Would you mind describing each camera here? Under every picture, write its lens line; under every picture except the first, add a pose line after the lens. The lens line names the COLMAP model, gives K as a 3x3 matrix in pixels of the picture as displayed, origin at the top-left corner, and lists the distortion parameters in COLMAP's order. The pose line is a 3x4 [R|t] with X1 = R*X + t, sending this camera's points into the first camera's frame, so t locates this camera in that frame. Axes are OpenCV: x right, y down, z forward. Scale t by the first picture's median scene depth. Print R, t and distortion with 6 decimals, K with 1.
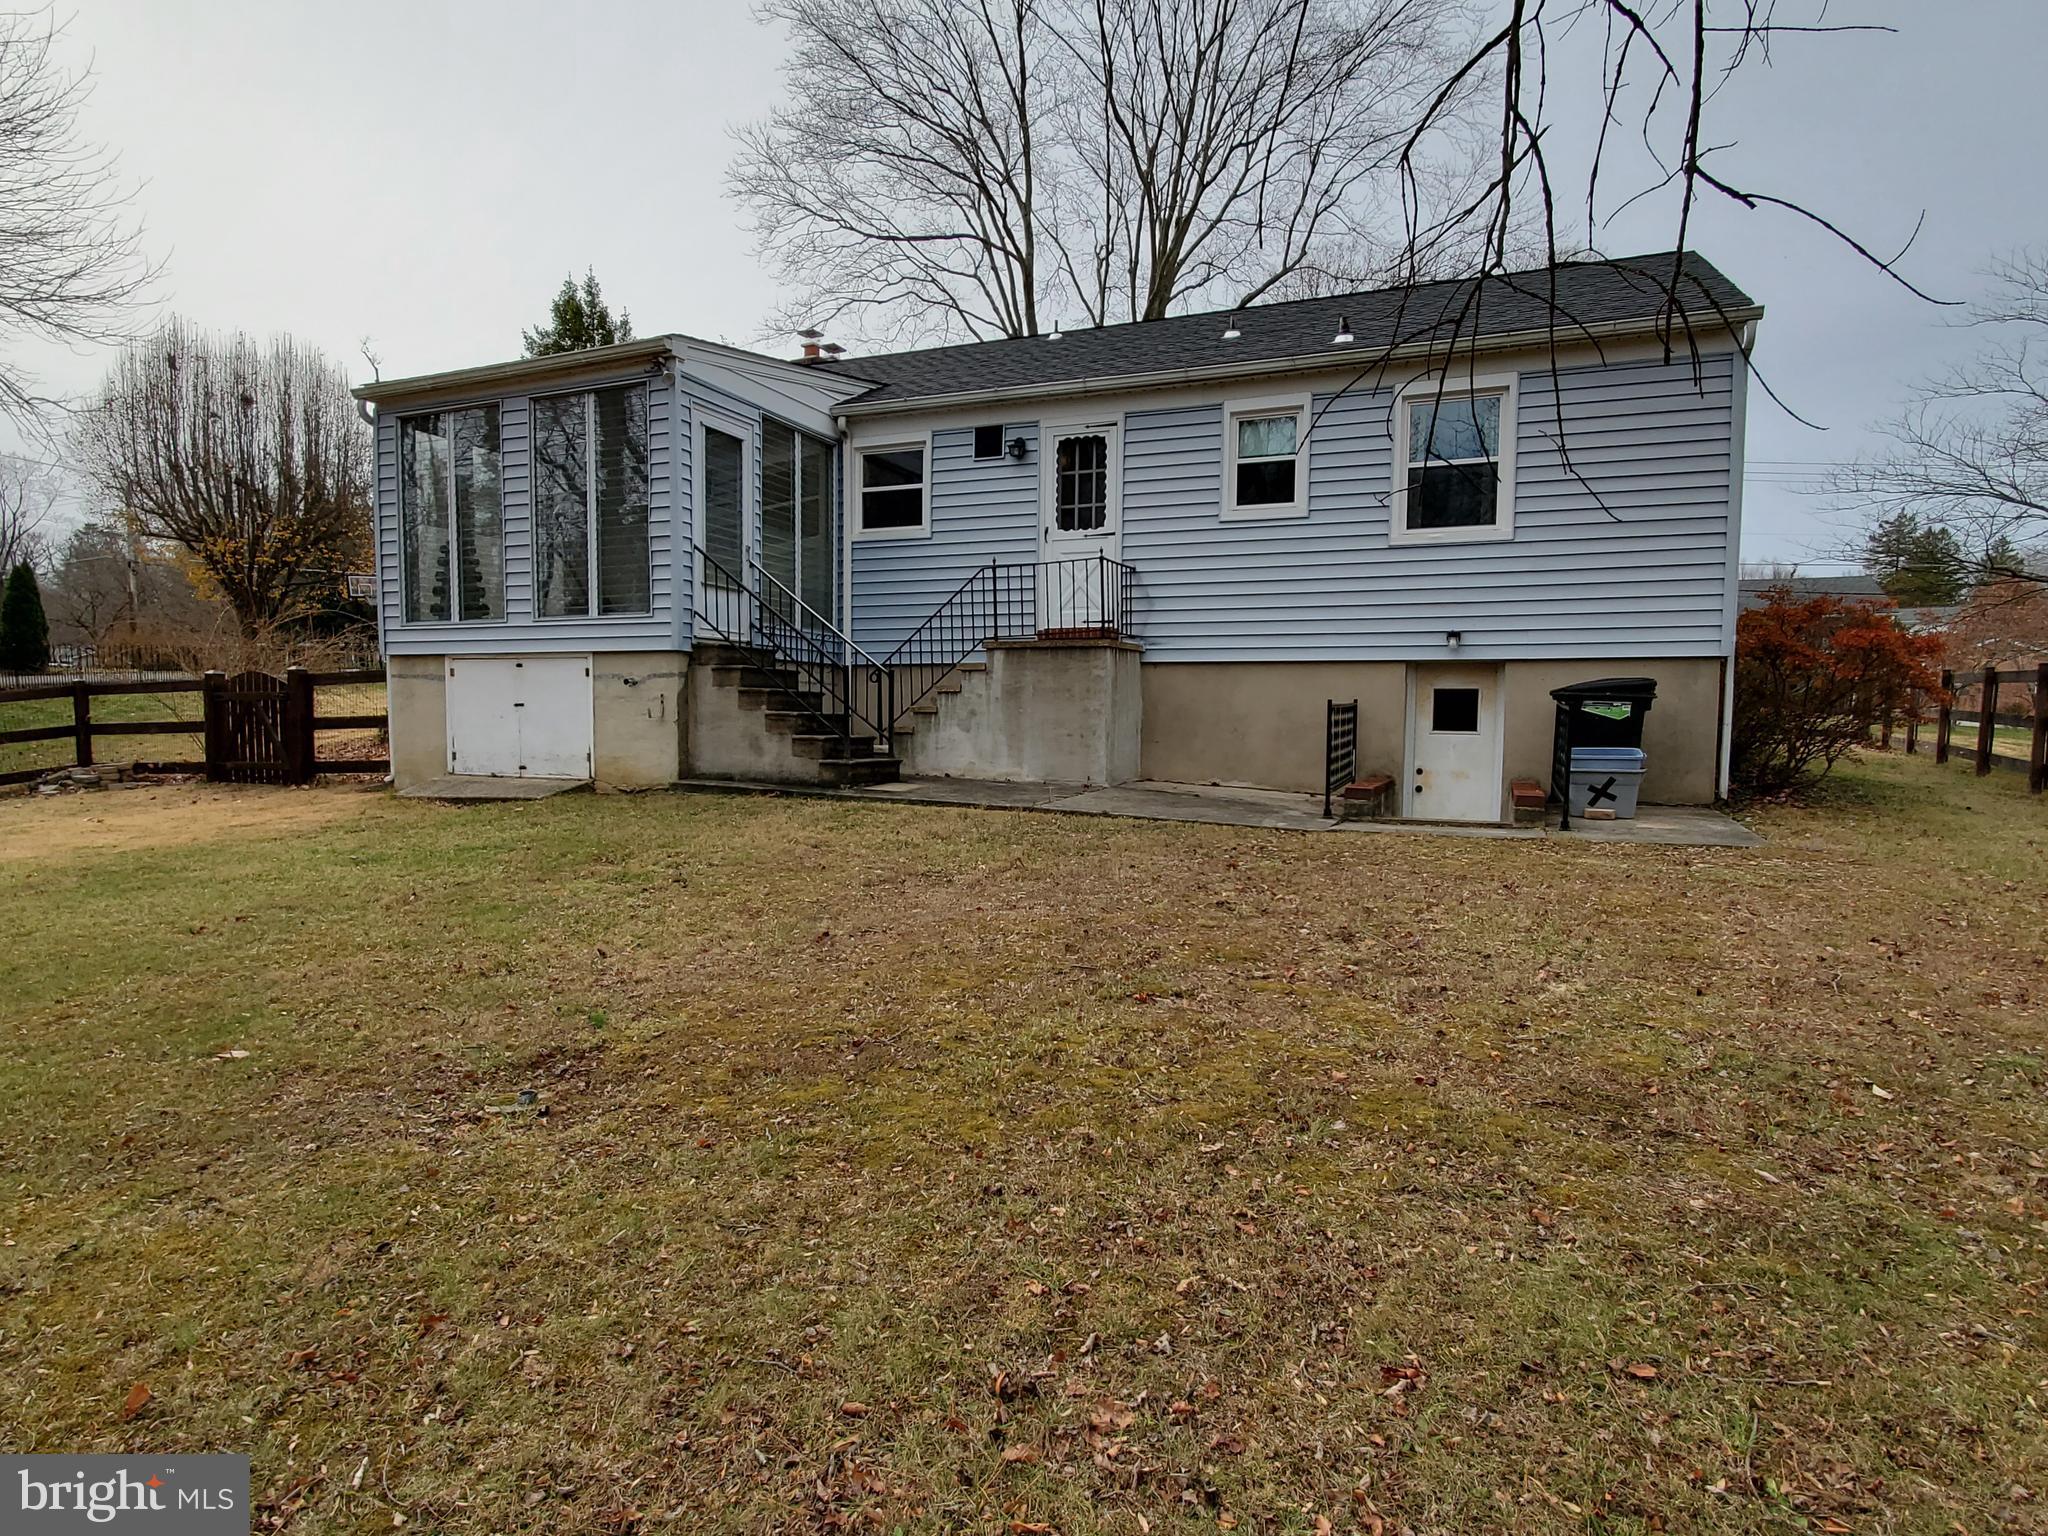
lens RADIAL K [[1139.0, 0, 1024.0], [0, 1139.0, 768.0], [0, 0, 1]] dist [0.007689, 0.000049]
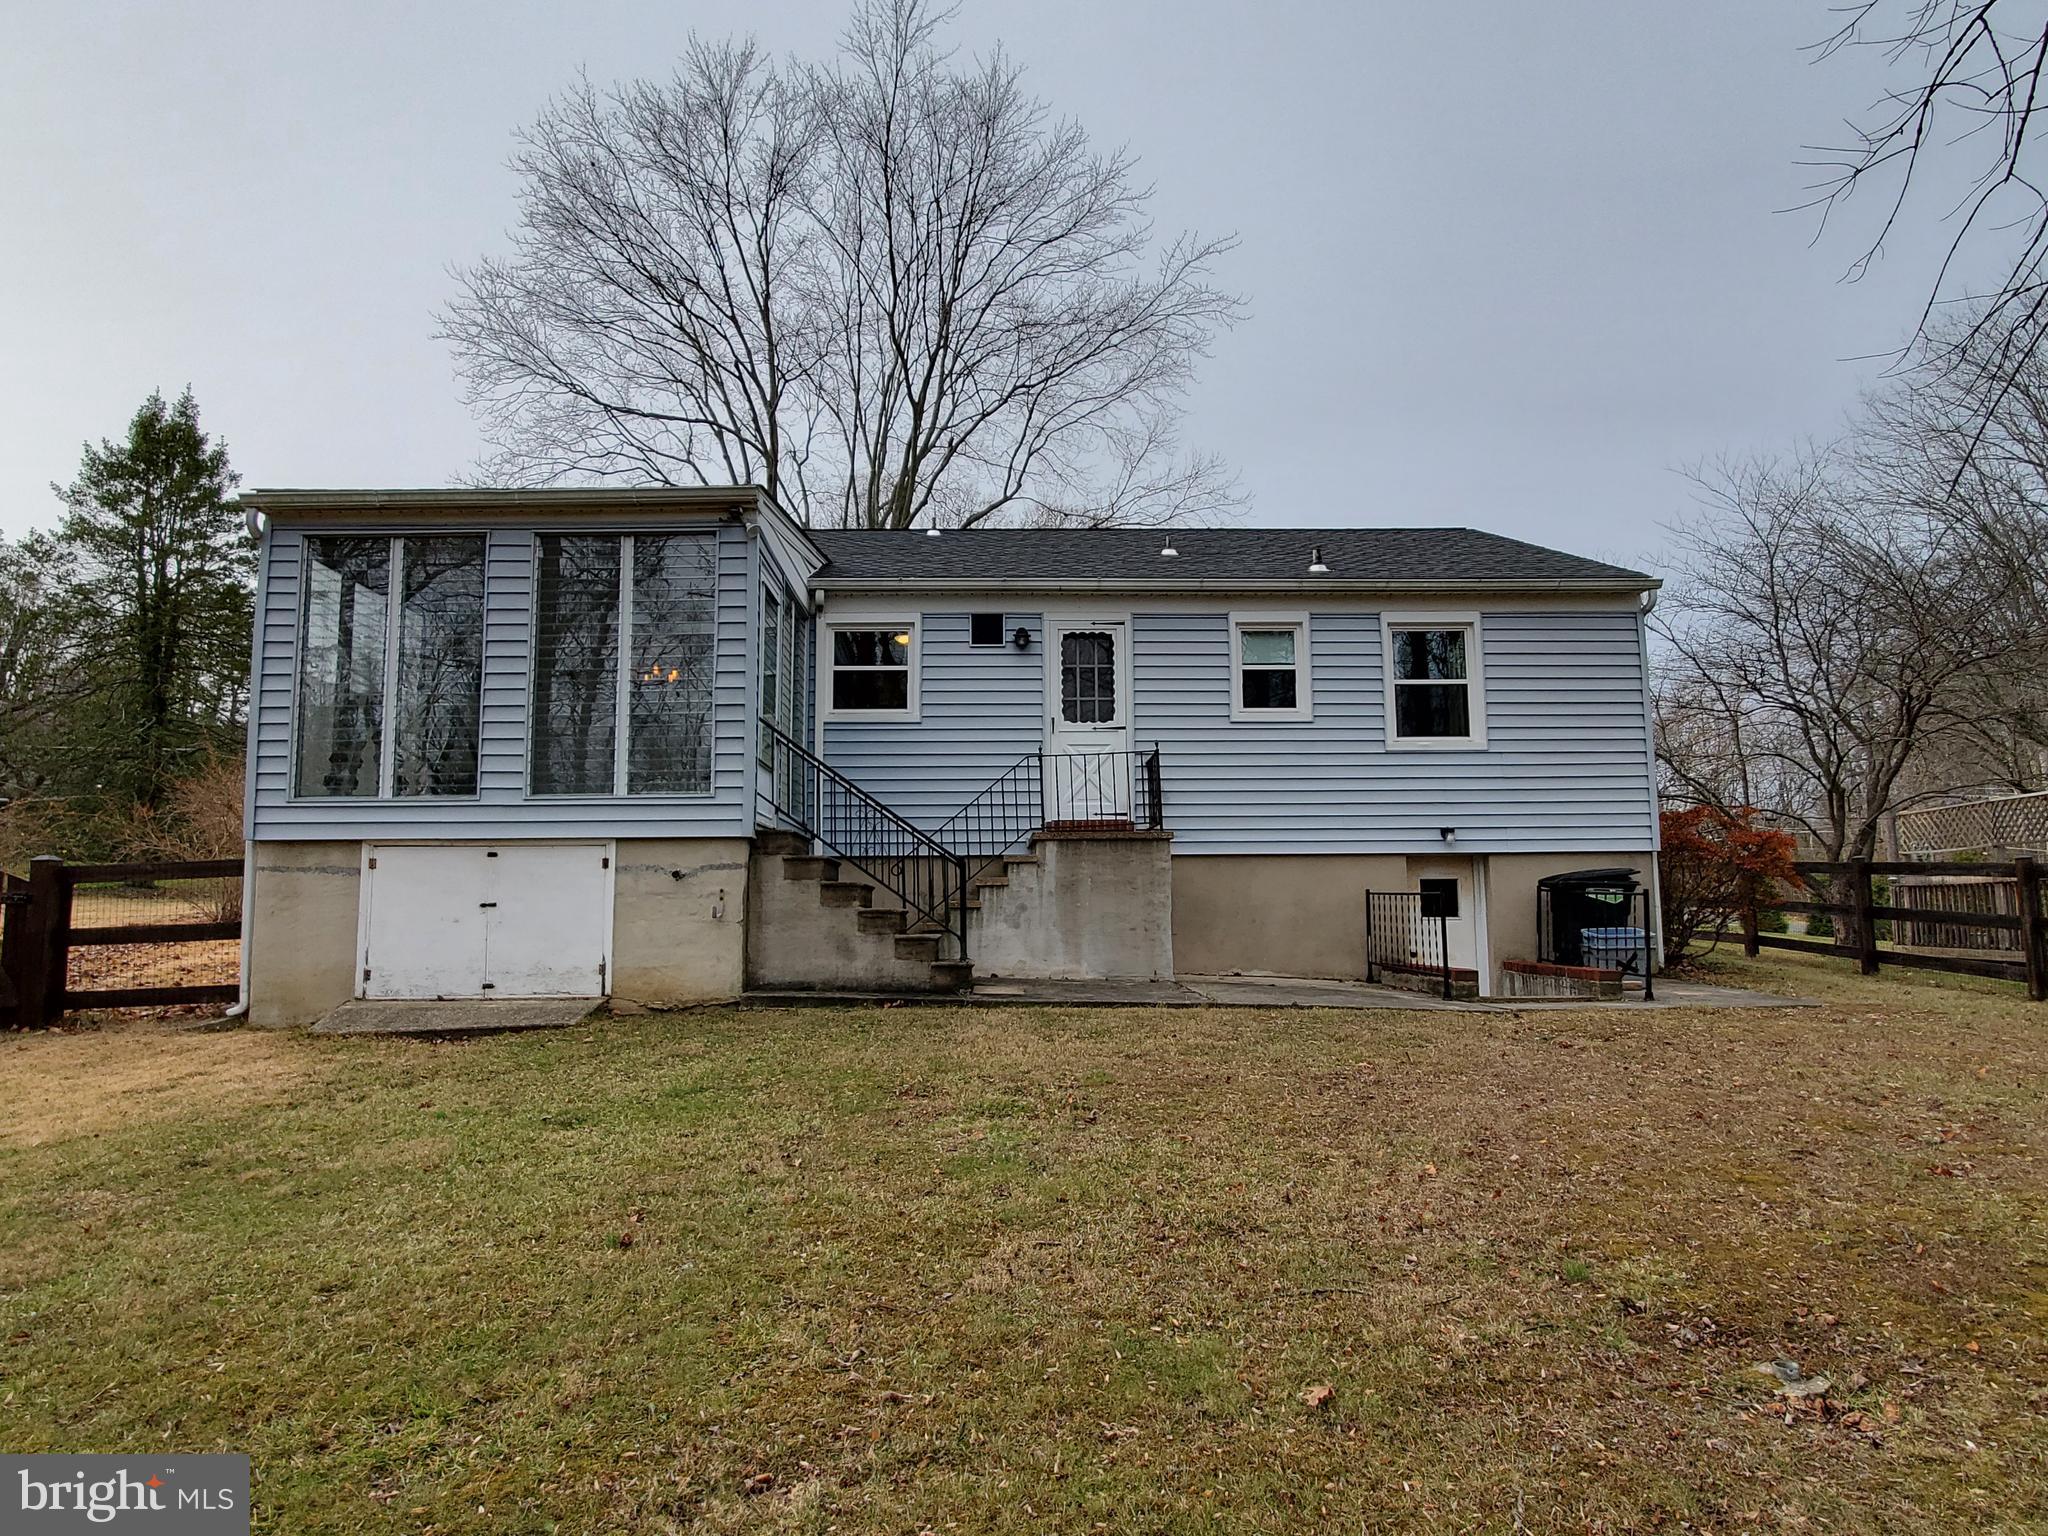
lens RADIAL K [[1141.7, 0, 1023.8], [0, 1141.7, 777.8], [0, 0, 1]] dist [-0.003109, 0.001883]
pose [[0.914065, 0.032156, 0.404291, -0.427486], [0.035147, 0.986821, -0.157952, -0.005231], [-0.404041, 0.158588, 0.900889, 0.135817]]
